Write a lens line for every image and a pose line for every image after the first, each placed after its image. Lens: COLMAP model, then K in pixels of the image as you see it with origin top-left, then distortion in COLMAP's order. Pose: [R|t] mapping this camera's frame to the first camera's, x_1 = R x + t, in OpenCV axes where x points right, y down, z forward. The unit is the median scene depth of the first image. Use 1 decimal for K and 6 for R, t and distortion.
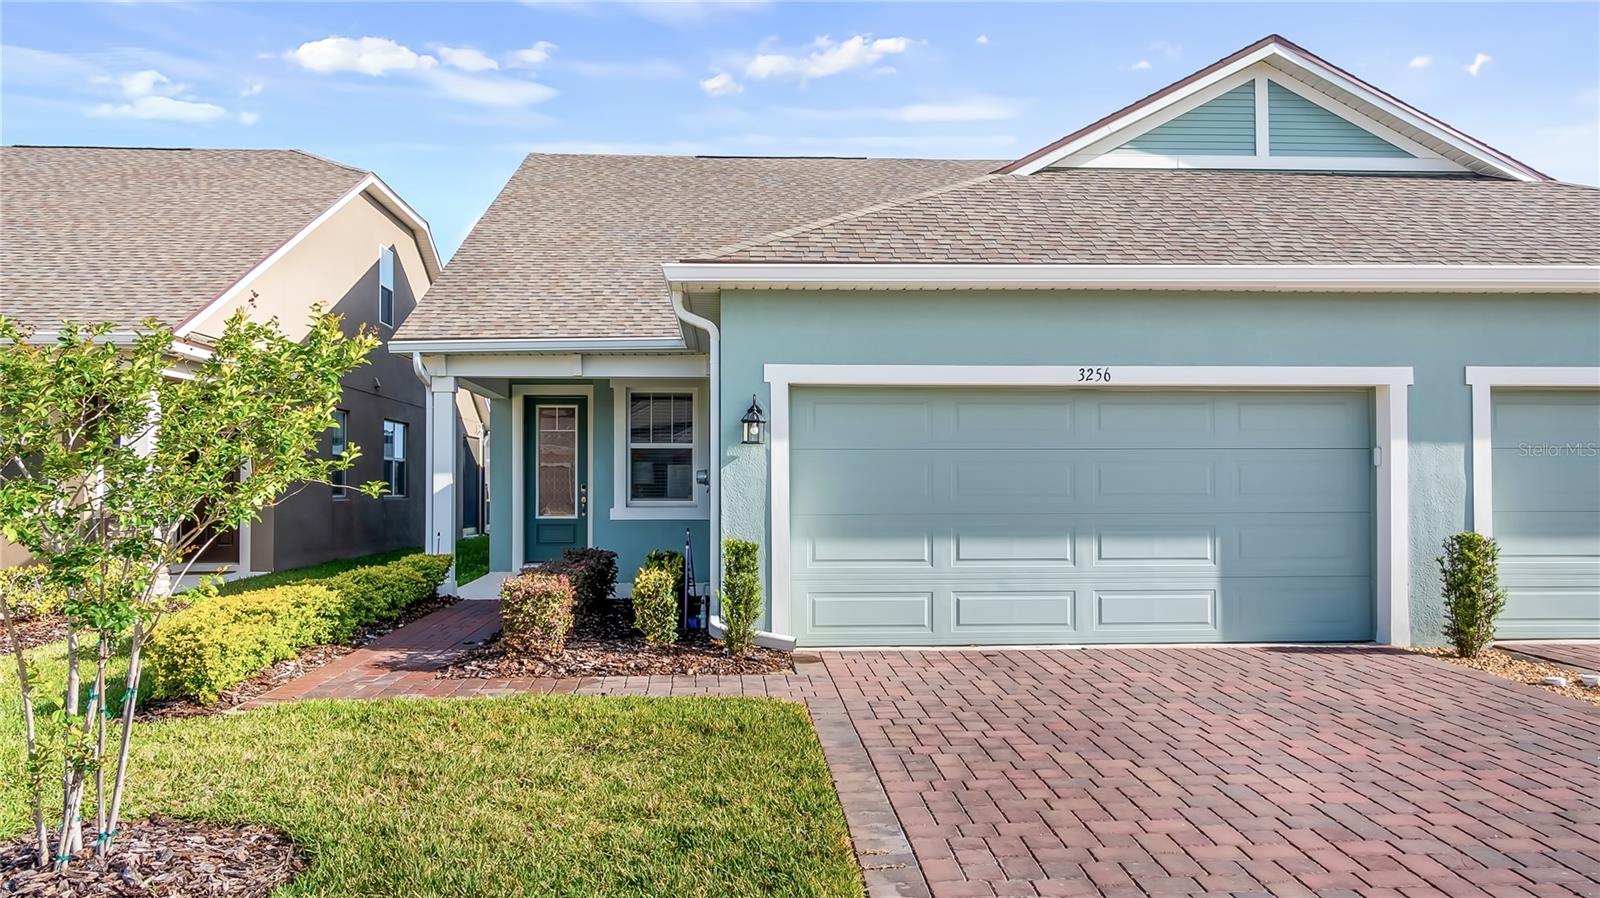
lens RADIAL K [[1136.1, 0, 800.8], [0, 1136.1, 421.1], [0, 0, 1]] dist [-0.002397, 0.004056]
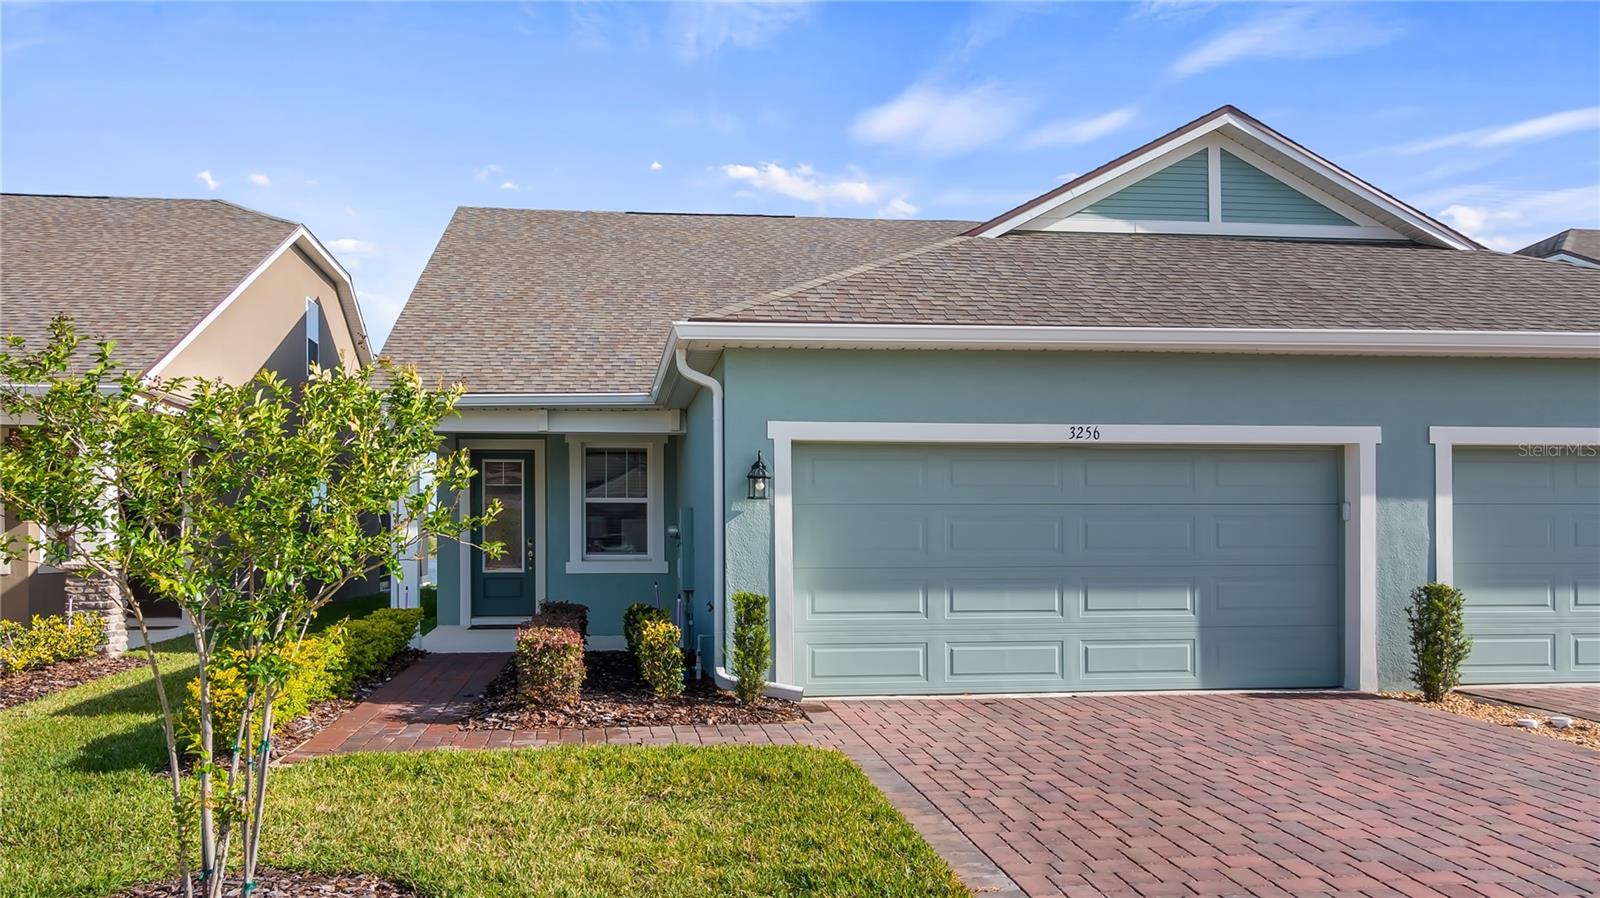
lens RADIAL K [[1125.6, 0, 747.5], [0, 1125.6, 488.3], [0, 0, 1]] dist [-0.001899, 0.004354]
pose [[0.998612, 0.001680, 0.052647, -0.100339], [-0.002287, 0.999932, 0.011472, -0.001224], [-0.052624, -0.011577, 0.998547, -0.010621]]
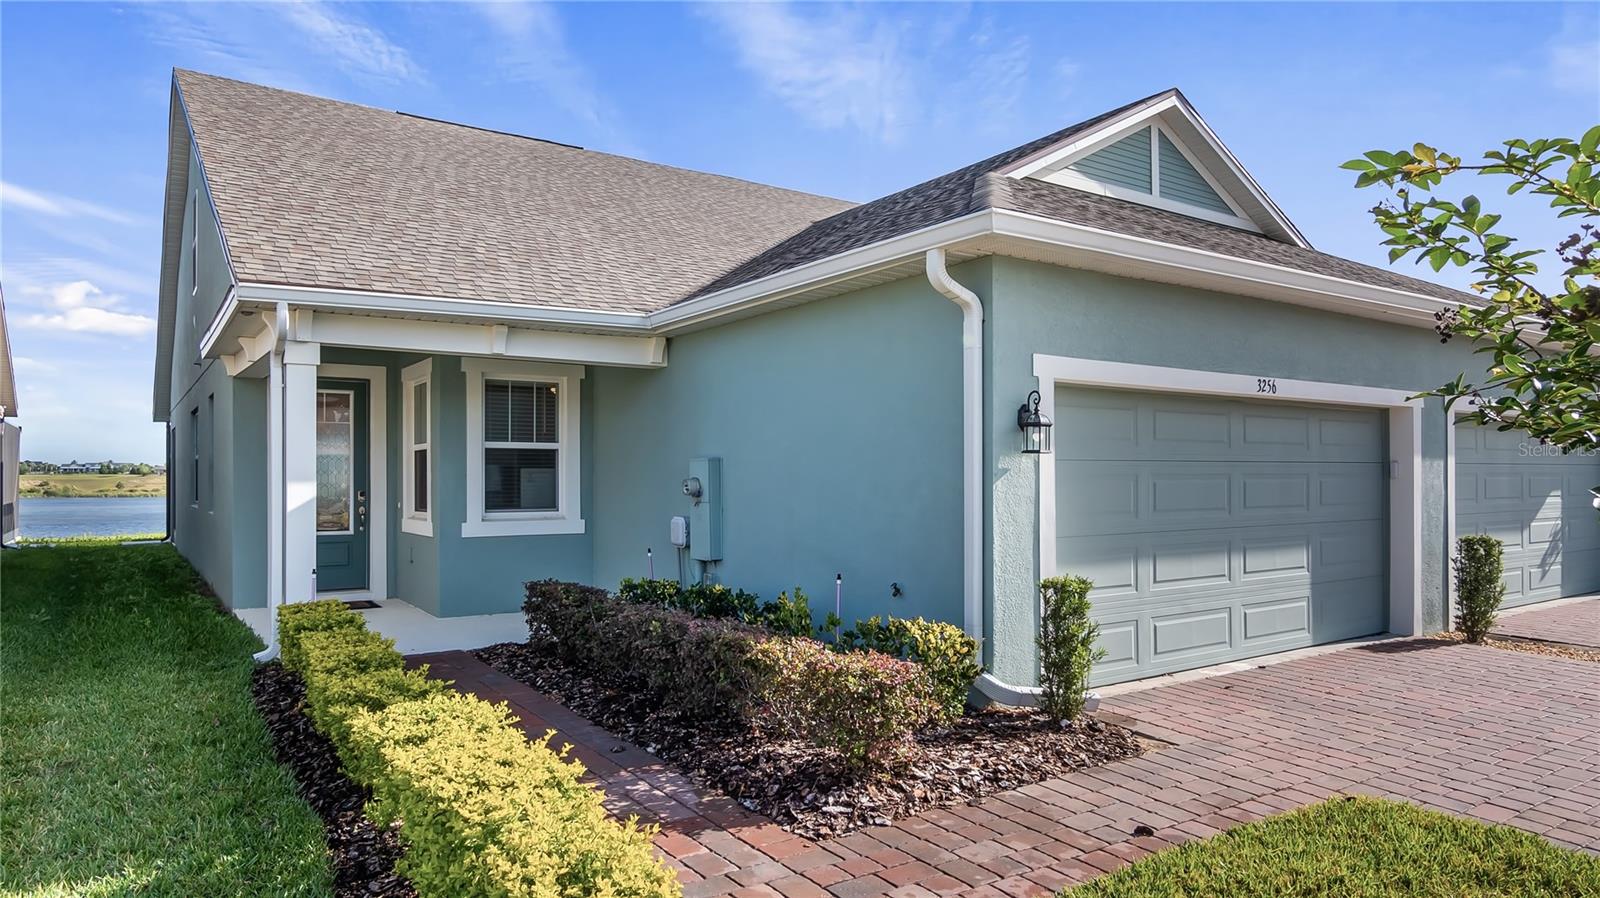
lens RADIAL K [[949.1, 0, 800.0], [0, 949.1, 449.0], [0, 0, 1]] dist [0.027045, 0.000486]
pose [[0.855693, 0.014199, 0.517290, -0.497685], [-0.028604, 0.999393, 0.019884, 0.007999], [-0.516693, -0.031811, 0.855579, 0.489591]]
